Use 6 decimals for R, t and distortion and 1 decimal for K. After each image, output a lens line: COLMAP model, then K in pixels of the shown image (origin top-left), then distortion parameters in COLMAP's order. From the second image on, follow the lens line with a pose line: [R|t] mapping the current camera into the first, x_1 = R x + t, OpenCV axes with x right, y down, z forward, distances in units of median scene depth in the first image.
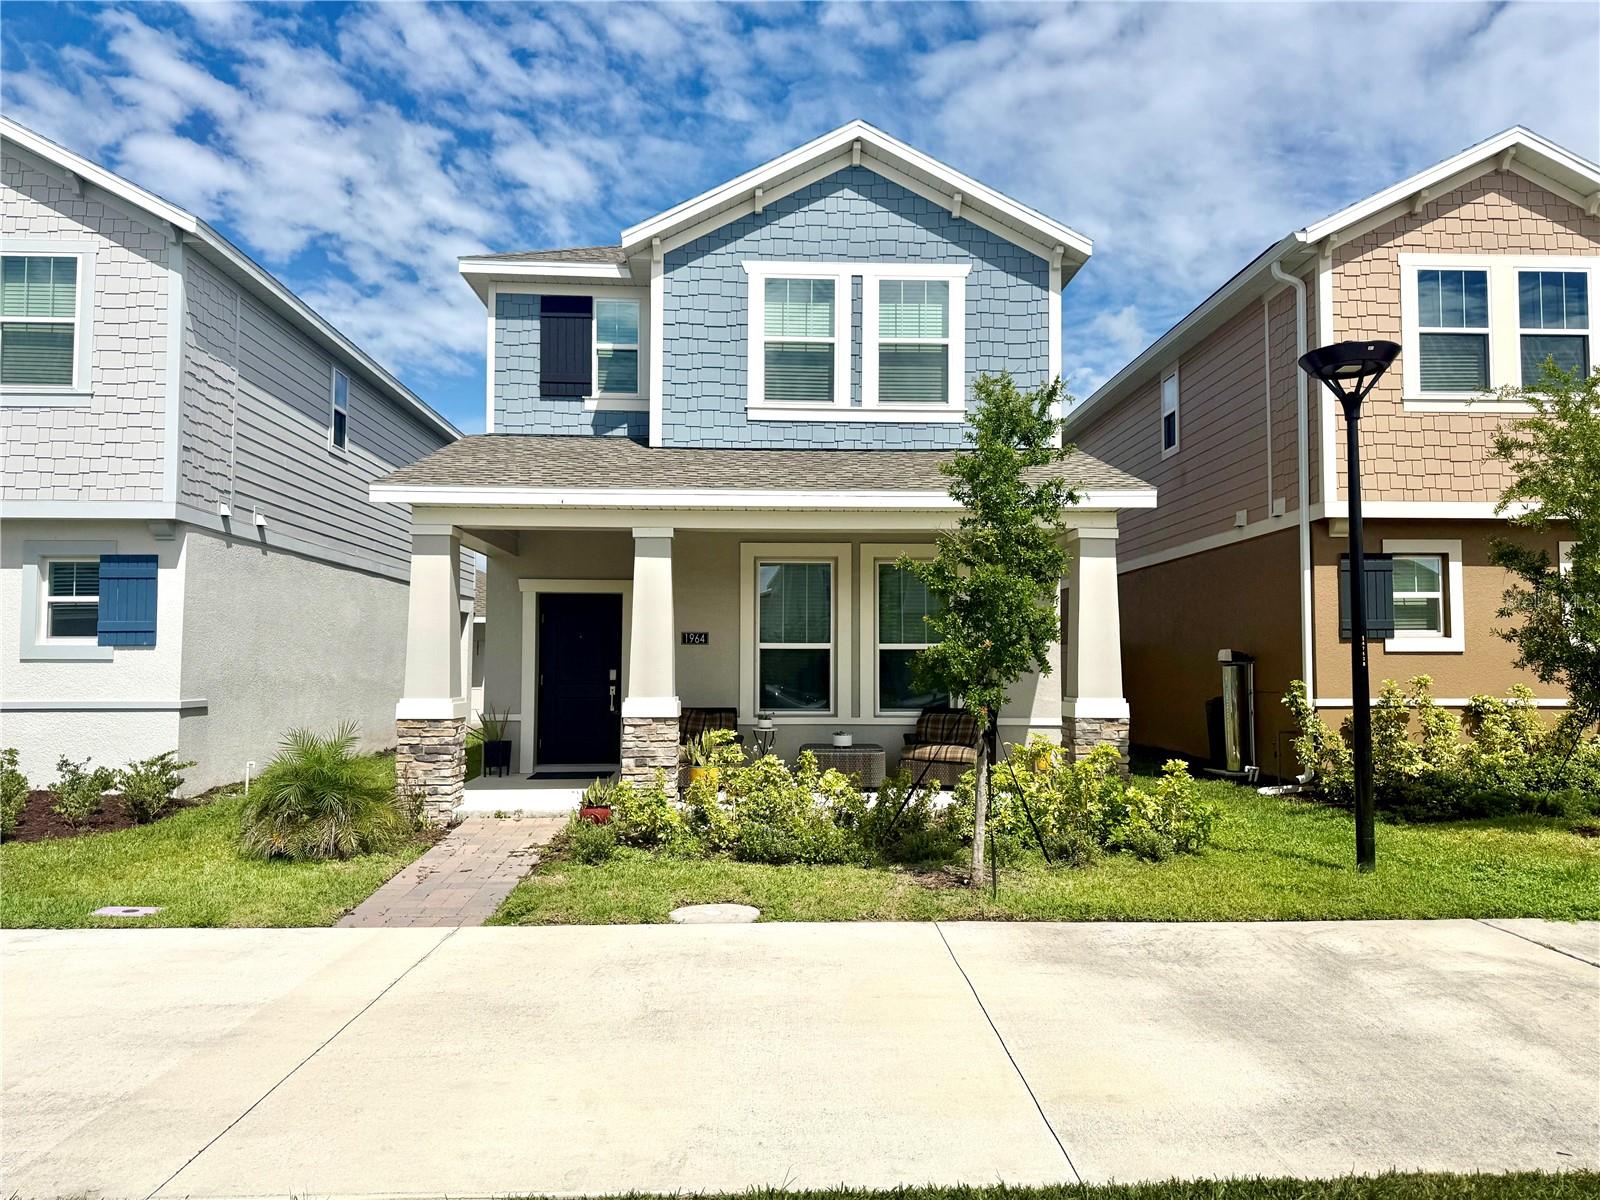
lens RADIAL K [[1124.8, 0, 822.5], [0, 1124.8, 601.9], [0, 0, 1]] dist [0.024926, -0.028730]
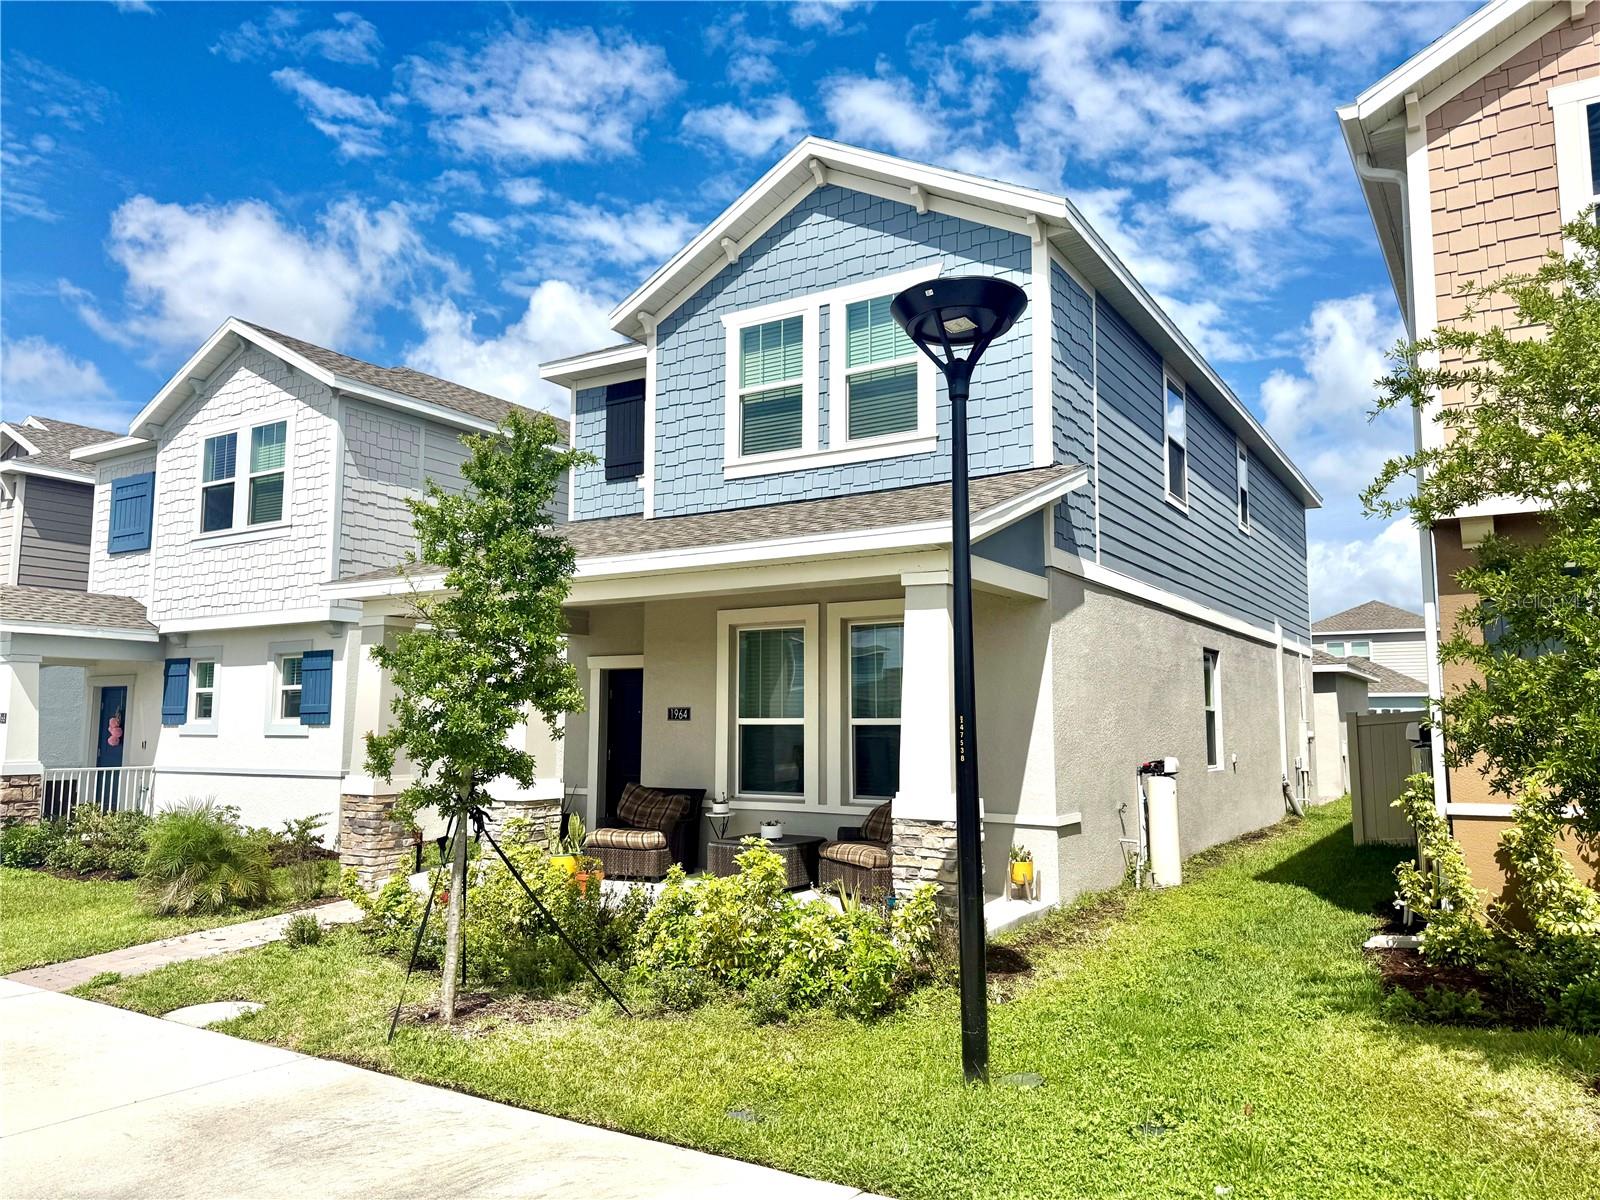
lens RADIAL K [[1124.8, 0, 810.8], [0, 1124.8, 595.5], [0, 0, 1]] dist [0.024926, -0.028730]
pose [[0.826200, -0.066407, -0.559450, 0.508051], [0.030193, 0.996821, -0.073734, 0.005504], [0.562568, 0.044027, 0.825578, 0.267907]]
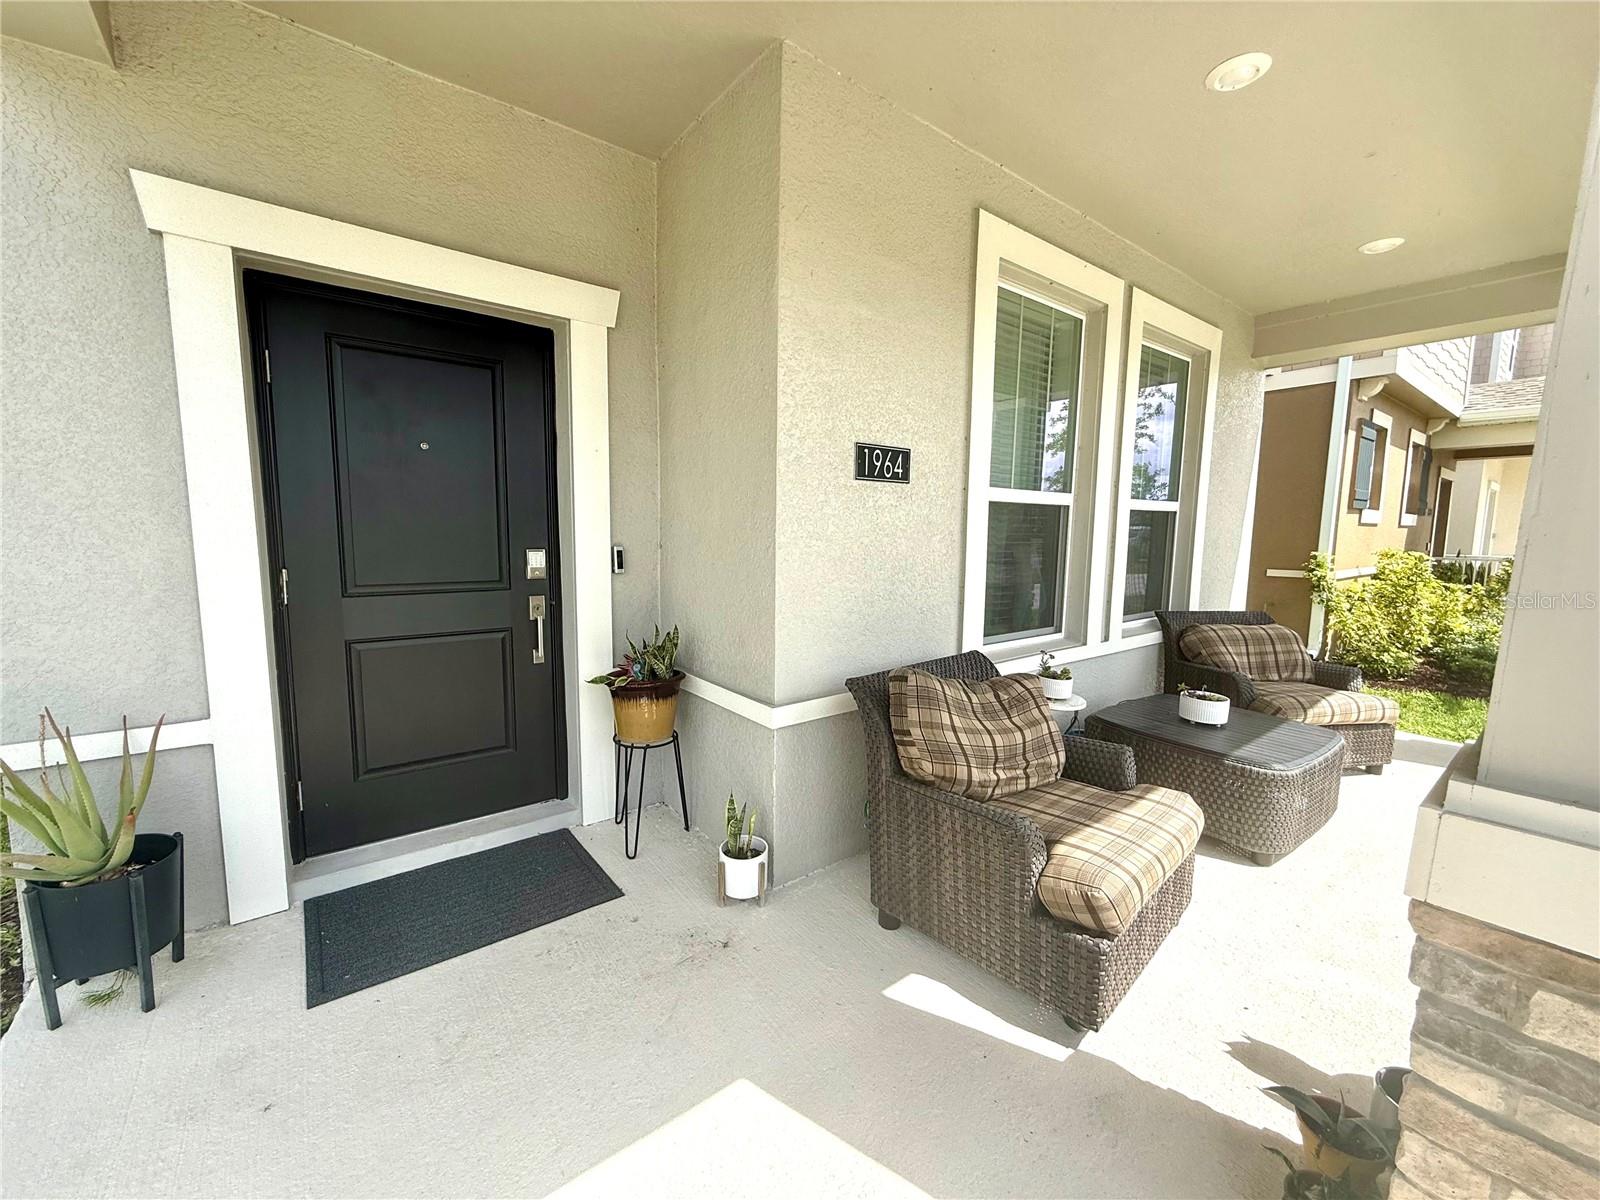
lens RADIAL K [[635.4, 0, 794.5], [0, 635.4, 599.8], [0, 0, 1]] dist [-0.002157, 0.000552]
pose [[0.824519, -0.057811, 0.562873, -0.245125], [-0.041028, 0.986040, 0.161373, 0.042101], [-0.564344, -0.156148, 0.810638, 0.832842]]
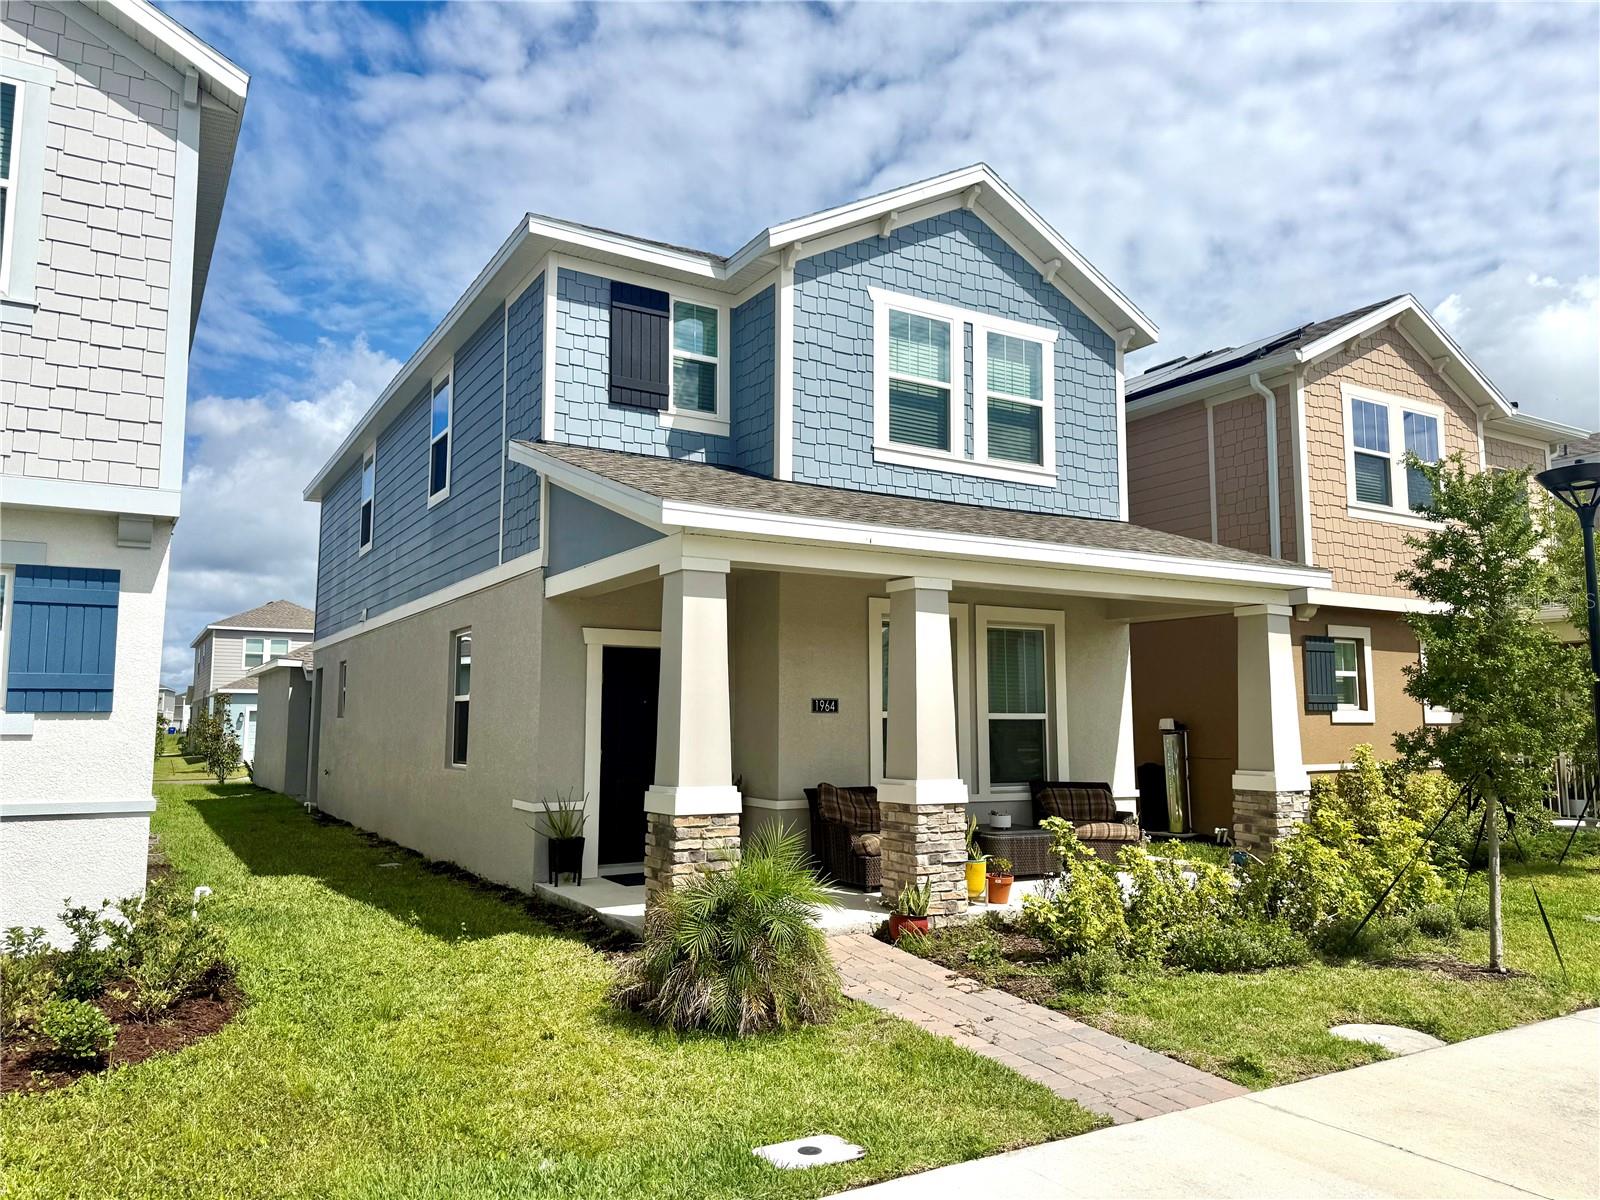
lens RADIAL K [[1124.8, 0, 806.7], [0, 1124.8, 597.7], [0, 0, 1]] dist [0.024926, -0.028730]
pose [[0.878877, 0.053461, 0.474043, -0.527559], [-0.028019, 0.997770, -0.060578, 0.001909], [-0.476224, 0.039958, 0.878416, 0.243157]]
